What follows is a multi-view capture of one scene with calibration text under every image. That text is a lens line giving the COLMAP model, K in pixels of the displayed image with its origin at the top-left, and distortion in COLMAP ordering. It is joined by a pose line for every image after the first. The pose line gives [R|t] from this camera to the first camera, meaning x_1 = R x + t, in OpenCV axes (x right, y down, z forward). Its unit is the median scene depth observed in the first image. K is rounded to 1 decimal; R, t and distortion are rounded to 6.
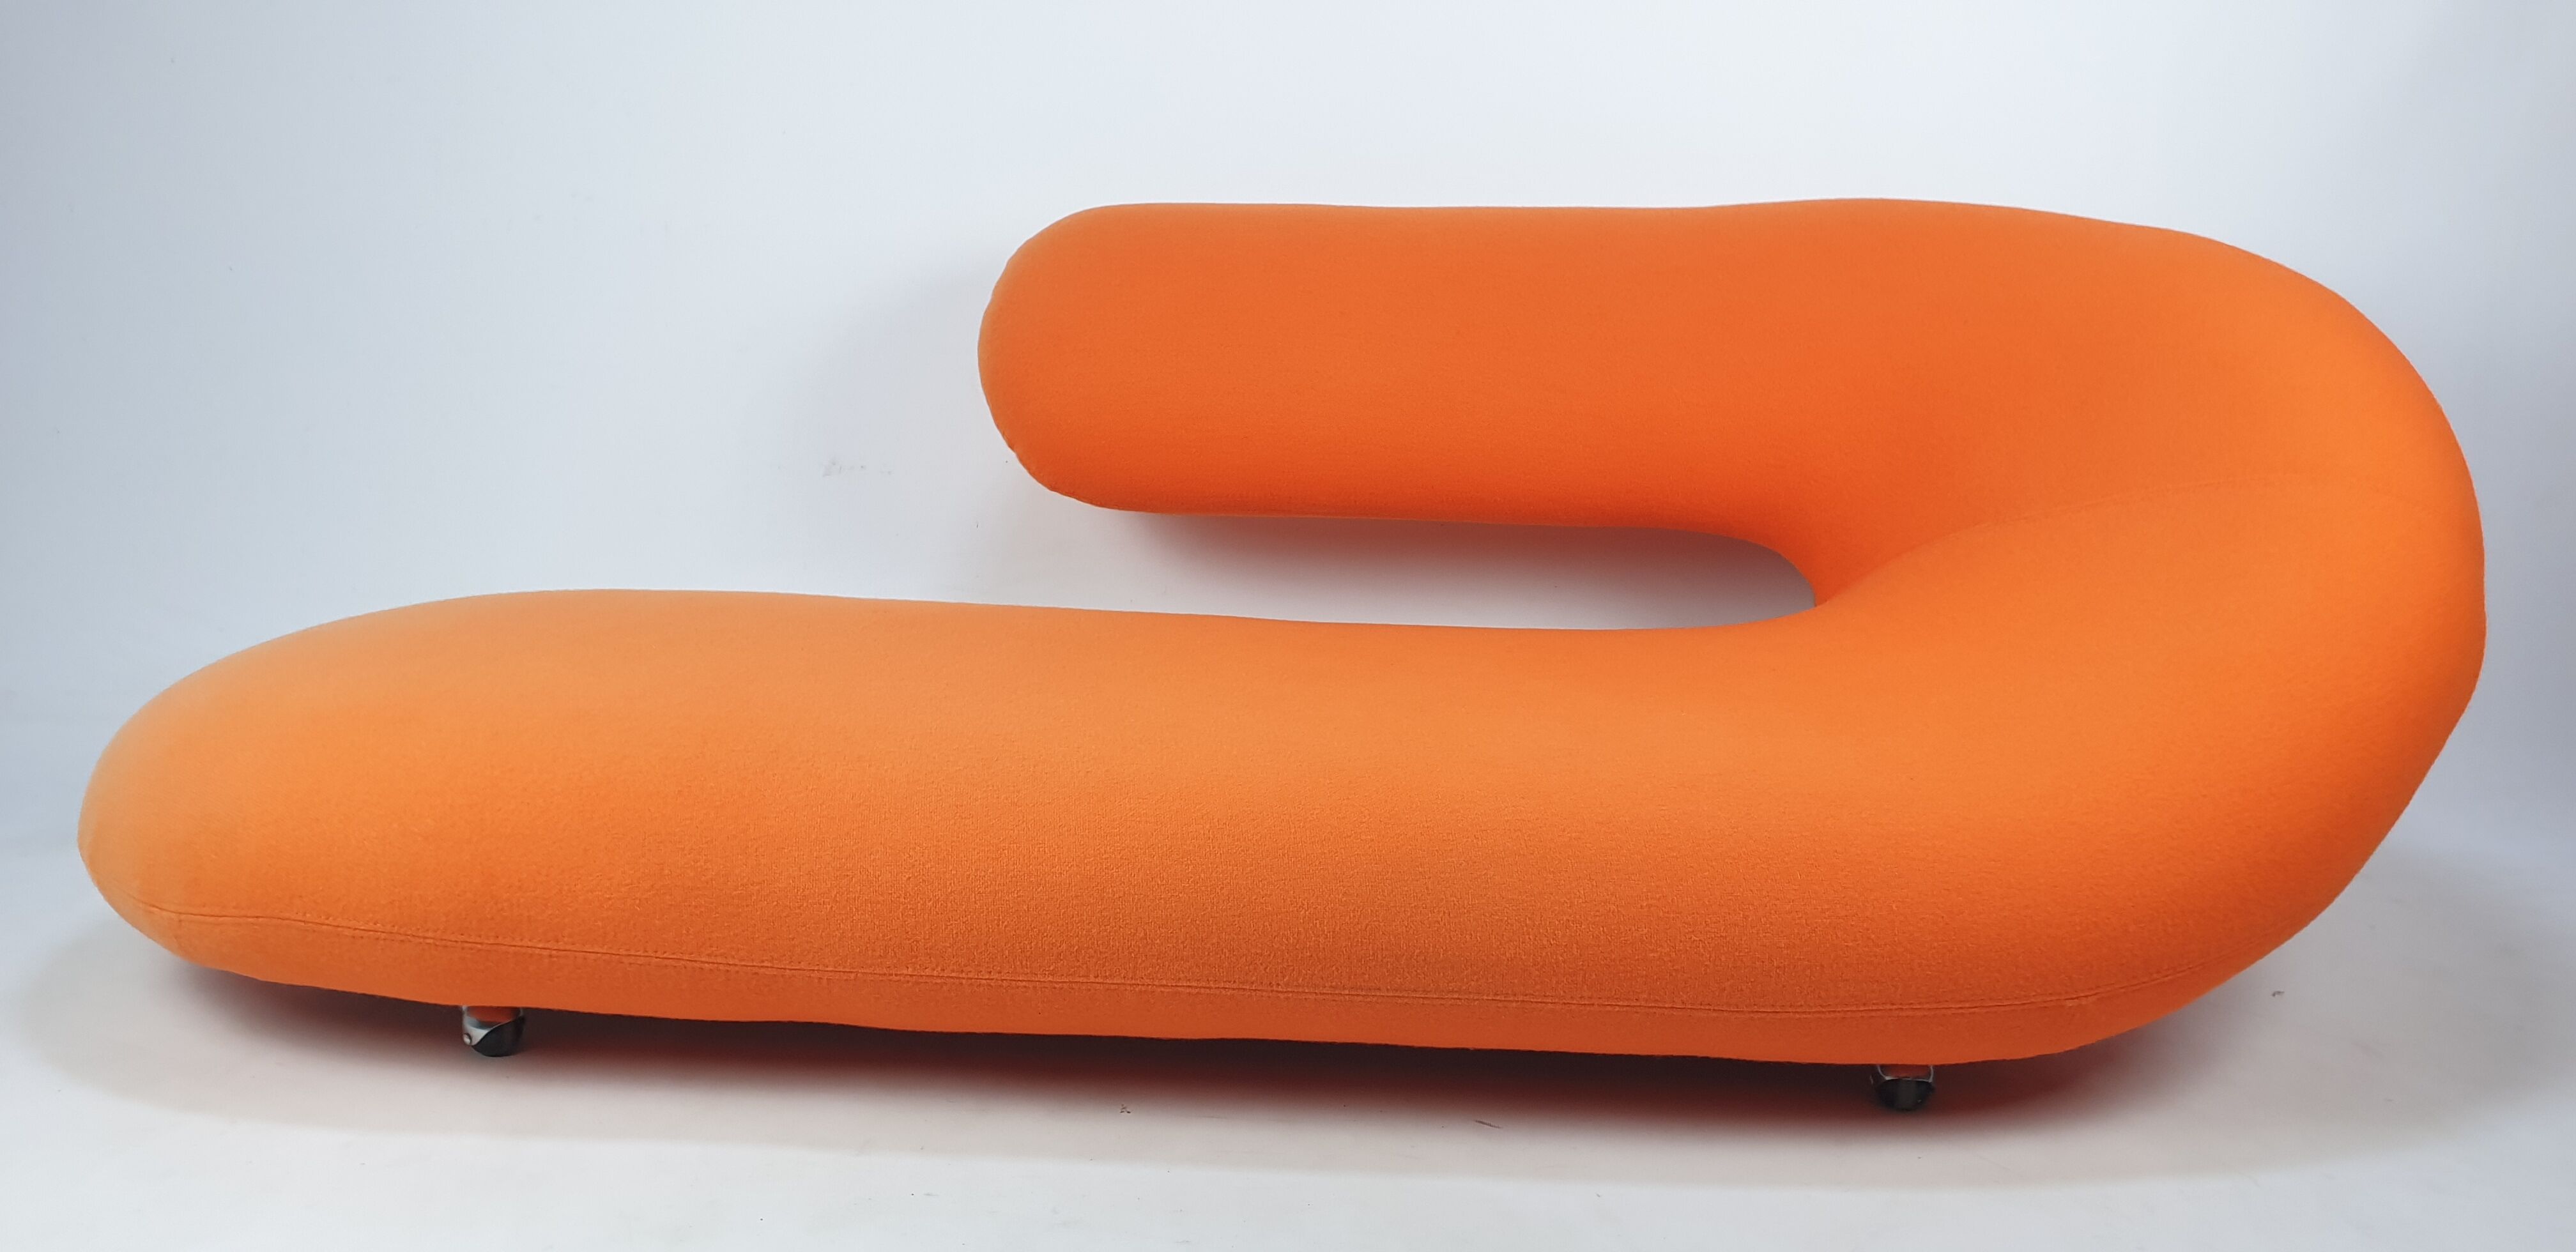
lens RADIAL K [[1944.8, 0, 1285.3], [0, 1944.8, 634.4], [0, 0, 1]] dist [0.011274, -0.001881]
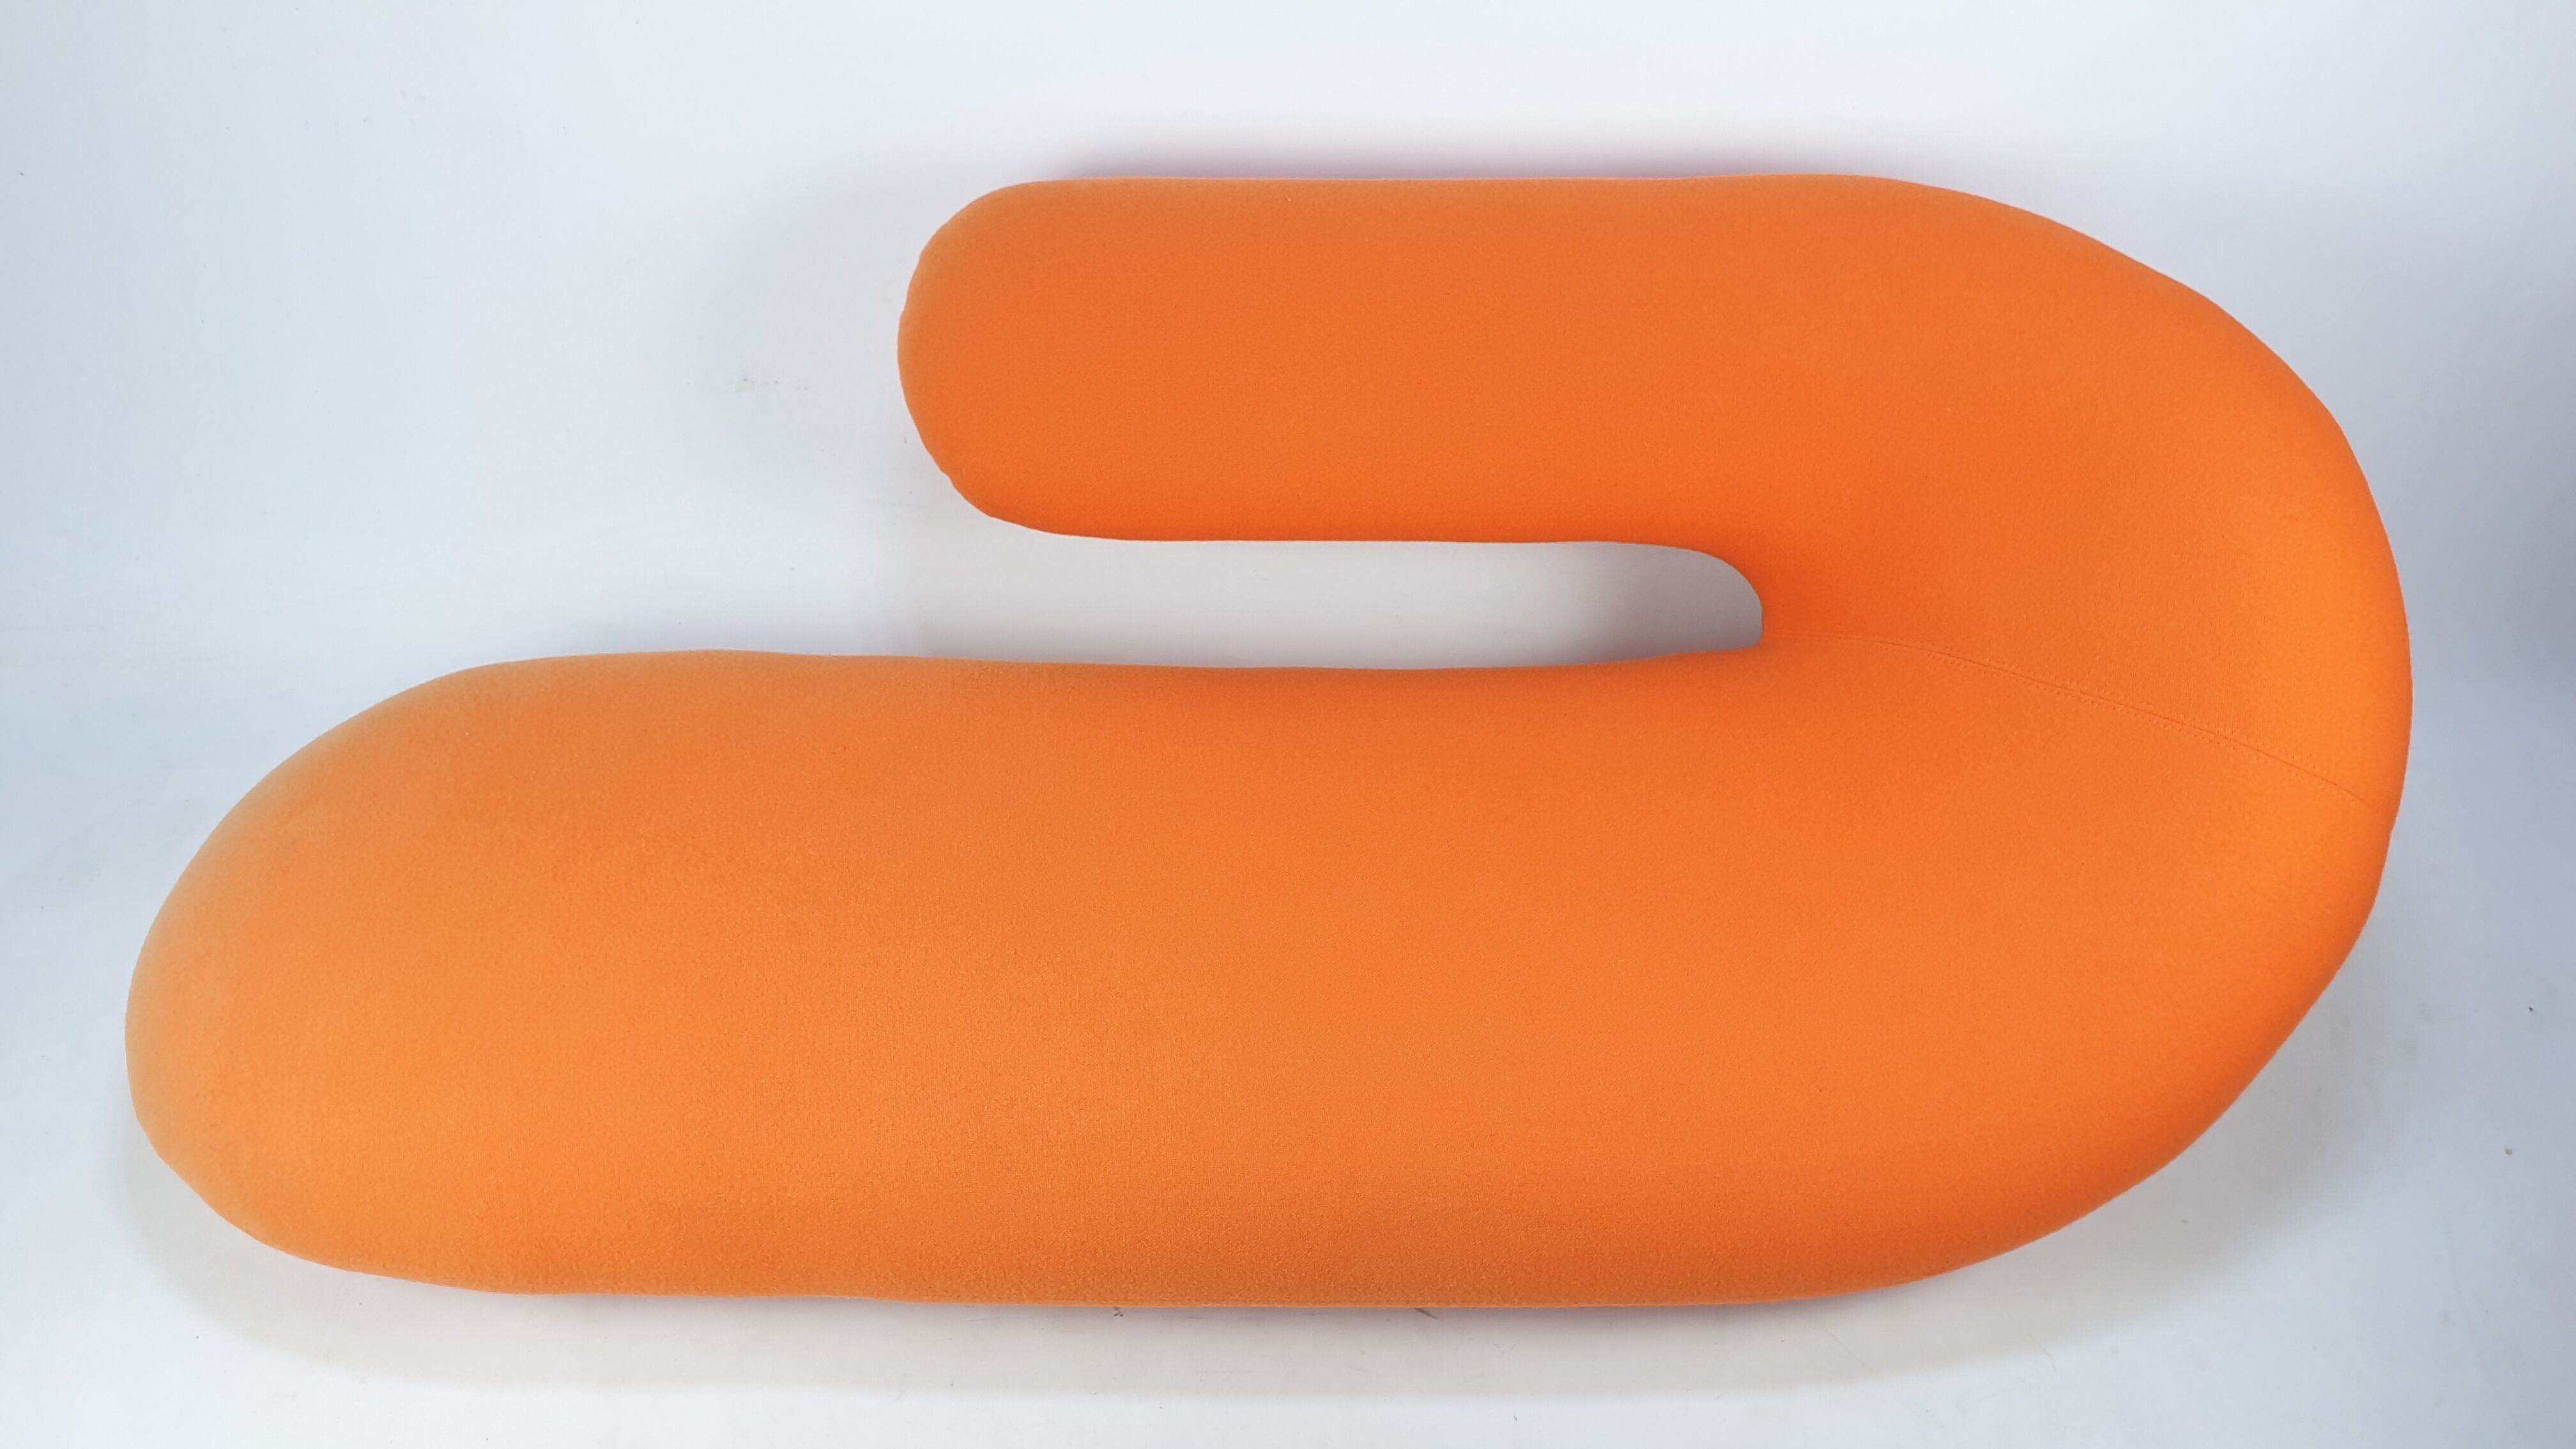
lens RADIAL K [[1935.3, 0, 1253.6], [0, 1935.3, 723.6], [0, 0, 1]] dist [-0.024236, 0.054508]
pose [[0.999492, -0.020206, 0.024630, -0.023151], [0.005166, 0.865684, 0.500564, -0.683748], [-0.031436, -0.500183, 0.865349, 0.176306]]
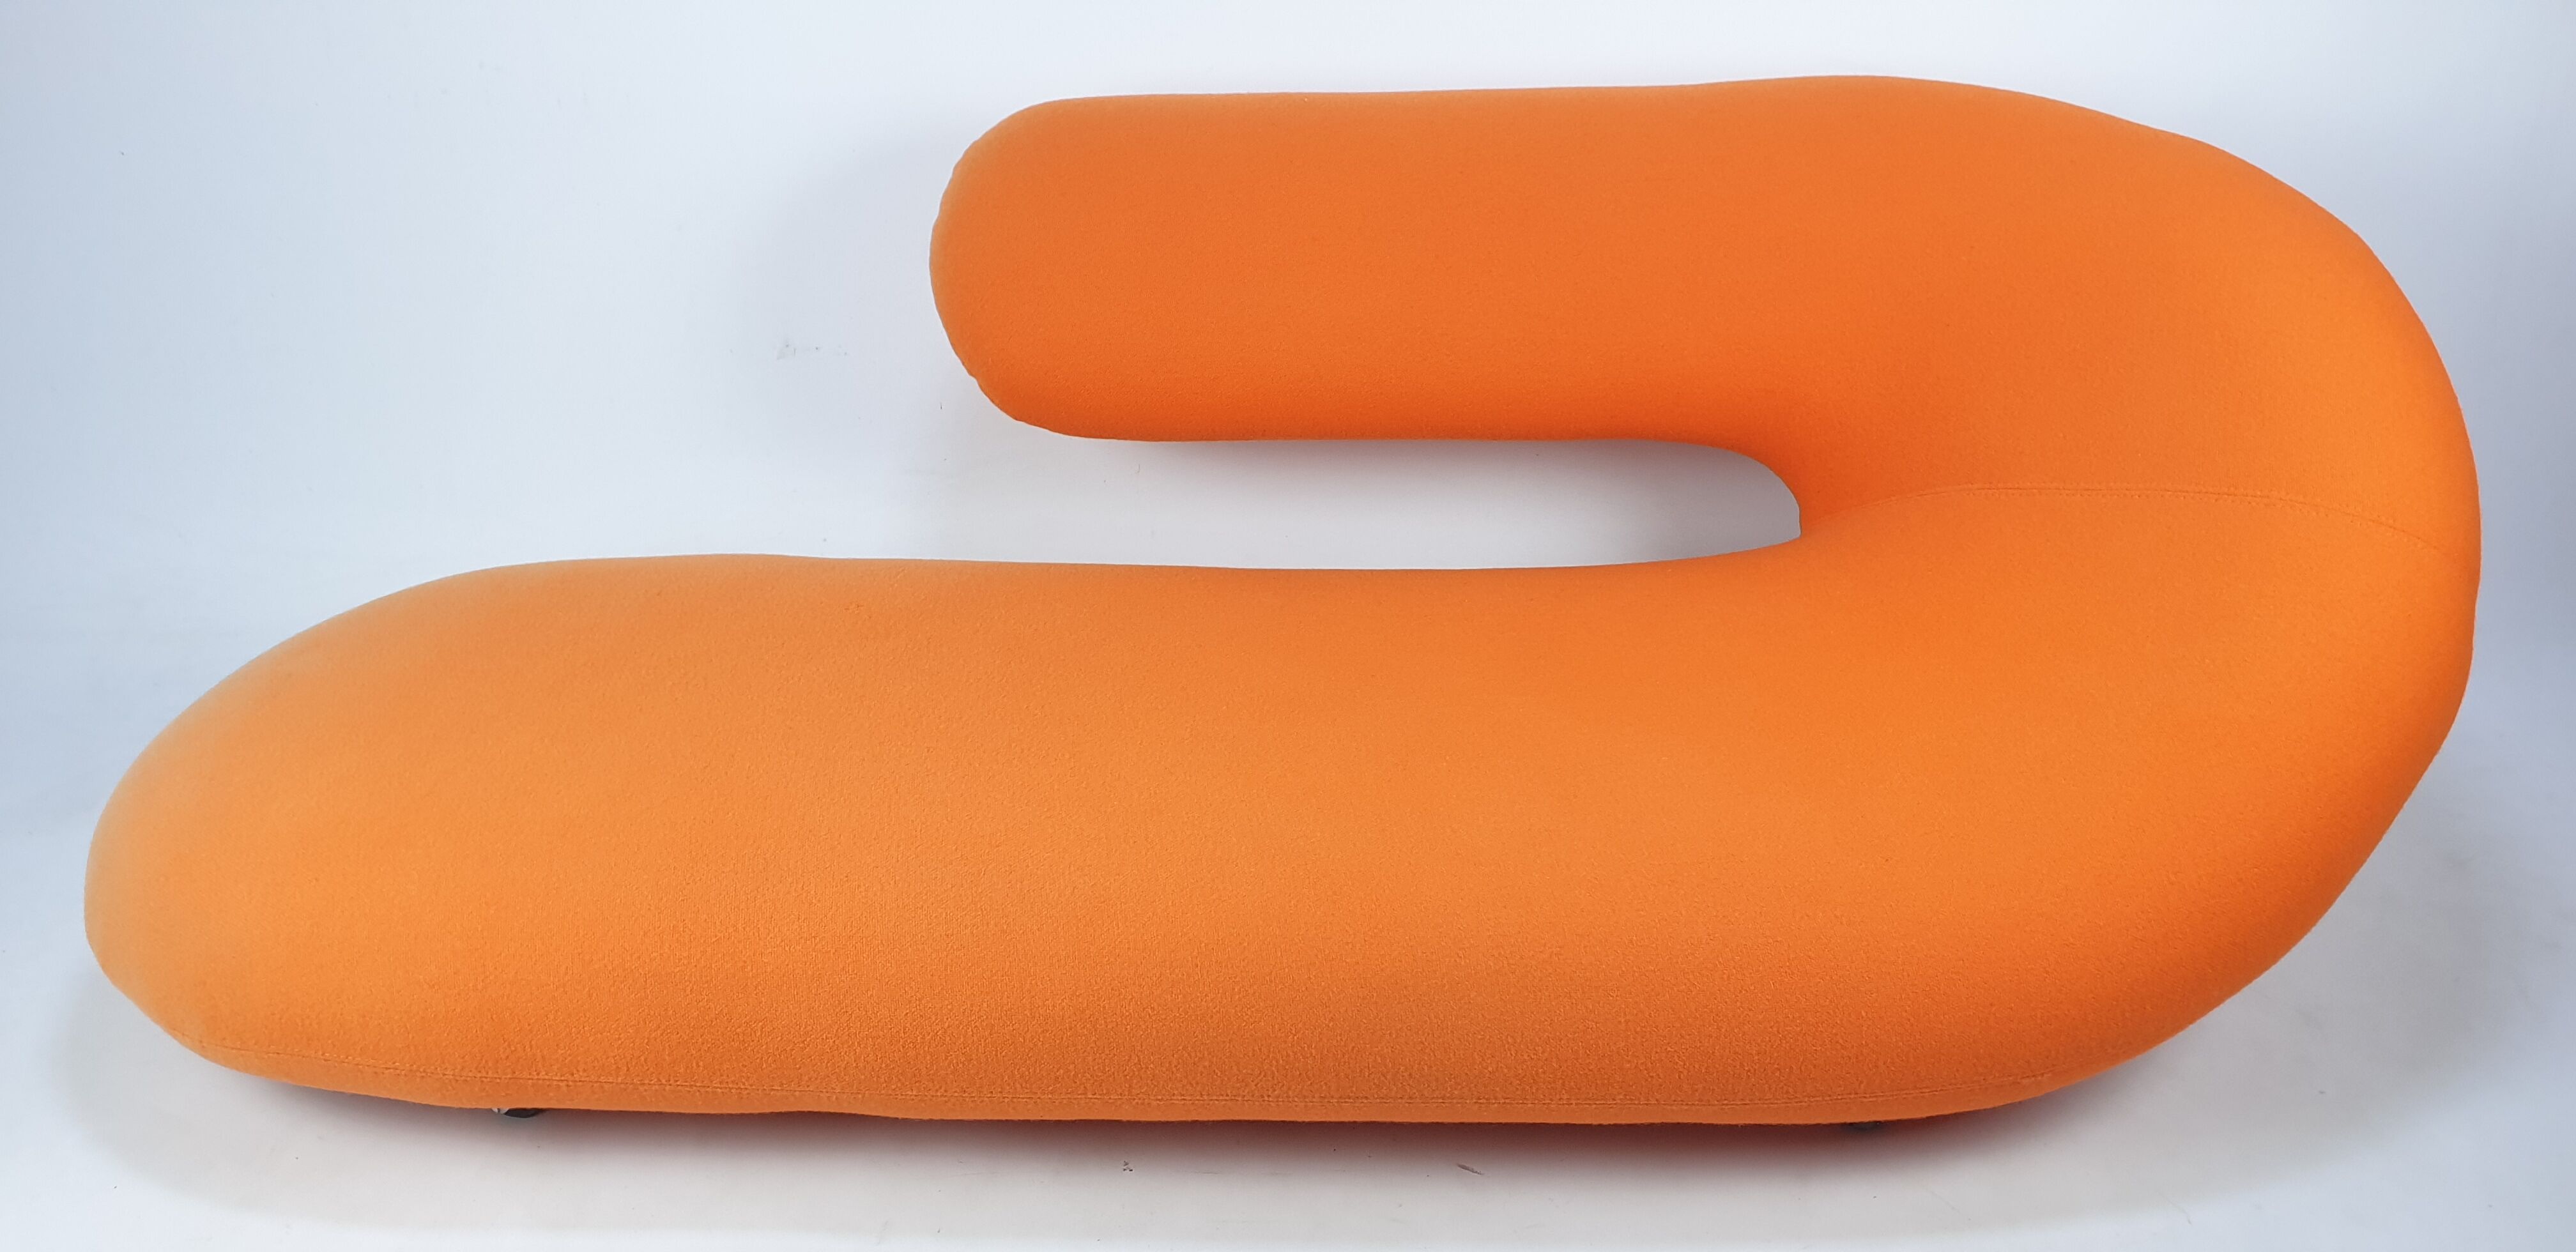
lens RADIAL K [[1943.6, 0, 1272.1], [0, 1943.6, 625.8], [0, 0, 1]] dist [-0.008416, 0.033998]
pose [[0.999580, -0.028991, 0.000370, 0.004934], [0.027899, 0.965248, 0.259841, -0.329550], [-0.007890, -0.259721, 0.965651, 0.060335]]
